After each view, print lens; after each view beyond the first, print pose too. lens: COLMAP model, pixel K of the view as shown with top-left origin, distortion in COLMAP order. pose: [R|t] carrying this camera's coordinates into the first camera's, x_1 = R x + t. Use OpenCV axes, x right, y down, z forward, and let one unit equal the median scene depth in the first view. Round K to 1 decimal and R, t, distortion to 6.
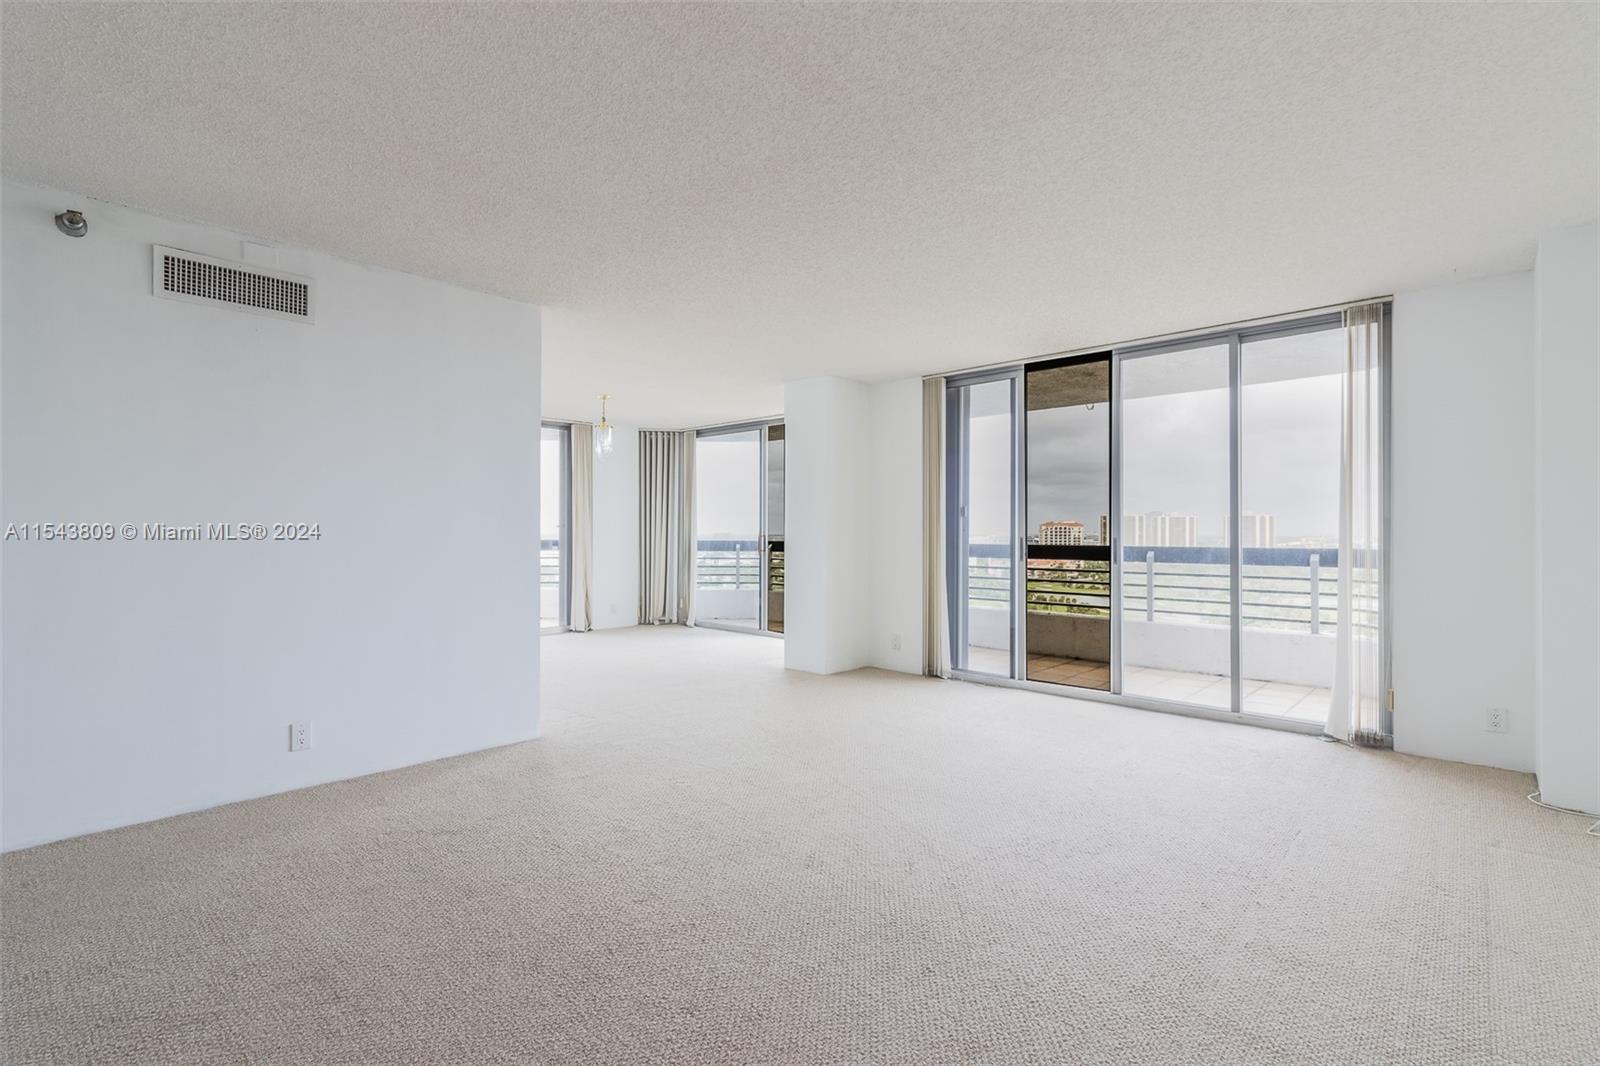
lens RADIAL K [[731.3, 0, 797.2], [0, 731.3, 524.0], [0, 0, 1]] dist [0.002955, 0.000100]
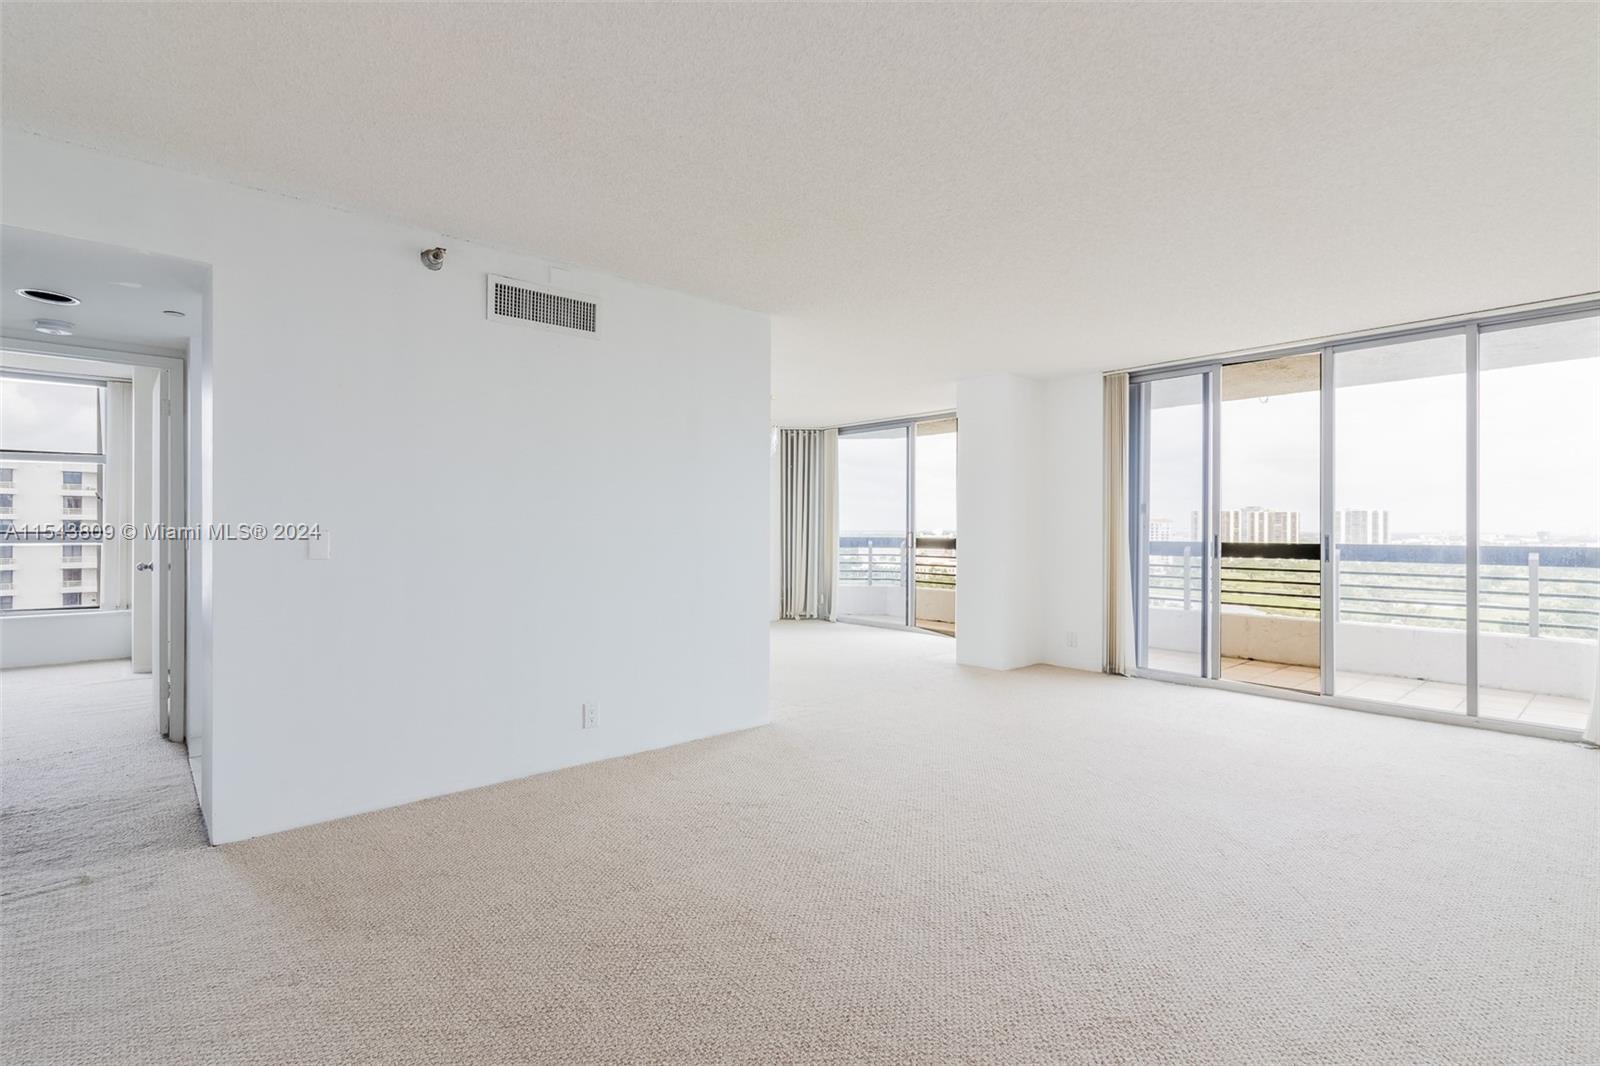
lens RADIAL K [[739.1, 0, 800.0], [0, 739.1, 533.0], [0, 0, 1]] dist [-0.000159, 0.000345]
pose [[0.995393, 0.001296, -0.095867, -0.148427], [0.000444, 0.999836, 0.018121, -0.002848], [0.095875, -0.018080, 0.995229, -0.042171]]
